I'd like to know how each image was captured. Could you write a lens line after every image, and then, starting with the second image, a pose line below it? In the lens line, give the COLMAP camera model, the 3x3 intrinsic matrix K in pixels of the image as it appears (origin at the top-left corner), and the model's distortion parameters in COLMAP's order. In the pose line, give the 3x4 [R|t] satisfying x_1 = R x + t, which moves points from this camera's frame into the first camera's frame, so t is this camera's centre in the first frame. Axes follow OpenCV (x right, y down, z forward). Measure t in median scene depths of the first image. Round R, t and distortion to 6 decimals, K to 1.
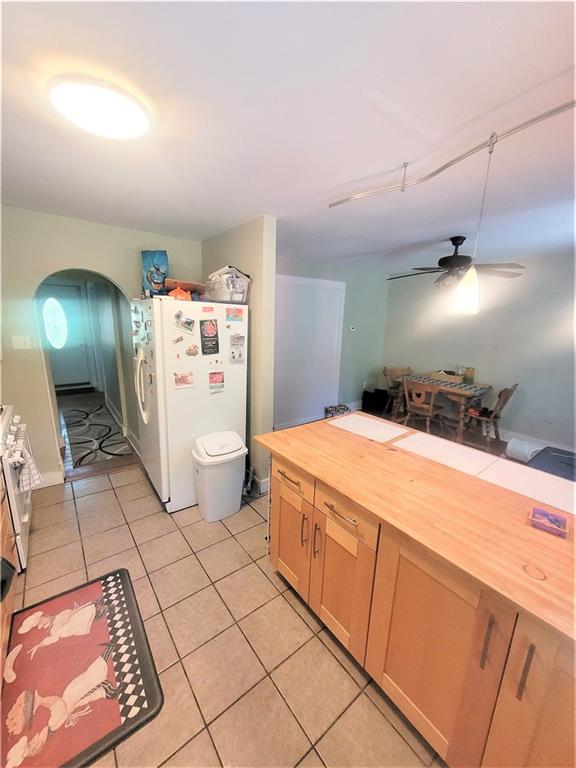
lens RADIAL K [[300.8, 0, 288.5], [0, 300.8, 385.9], [0, 0, 1]] dist [0.004563, -0.000390]
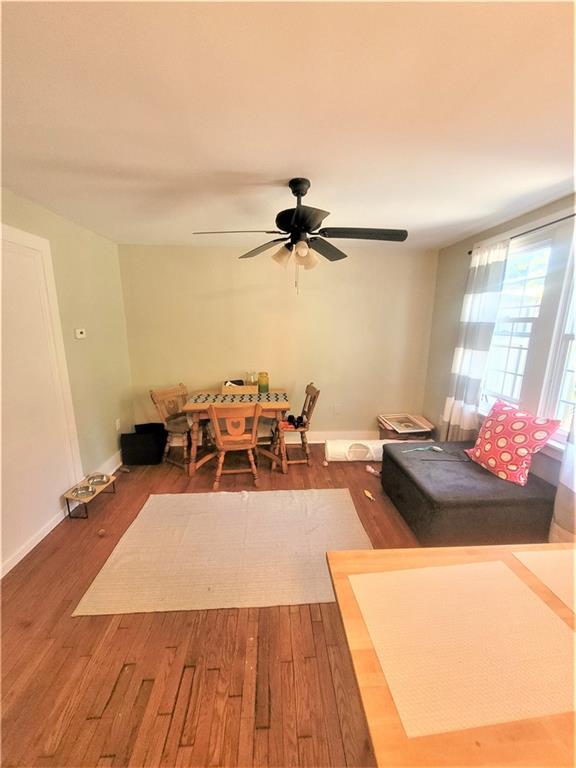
lens RADIAL K [[300.8, 0, 286.8], [0, 300.8, 386.4], [0, 0, 1]] dist [0.004563, -0.000390]
pose [[0.569283, -0.193240, 0.799109, -0.030636], [0.194598, 0.976036, 0.097394, -0.090552], [-0.798779, 0.100060, 0.593245, 0.453432]]
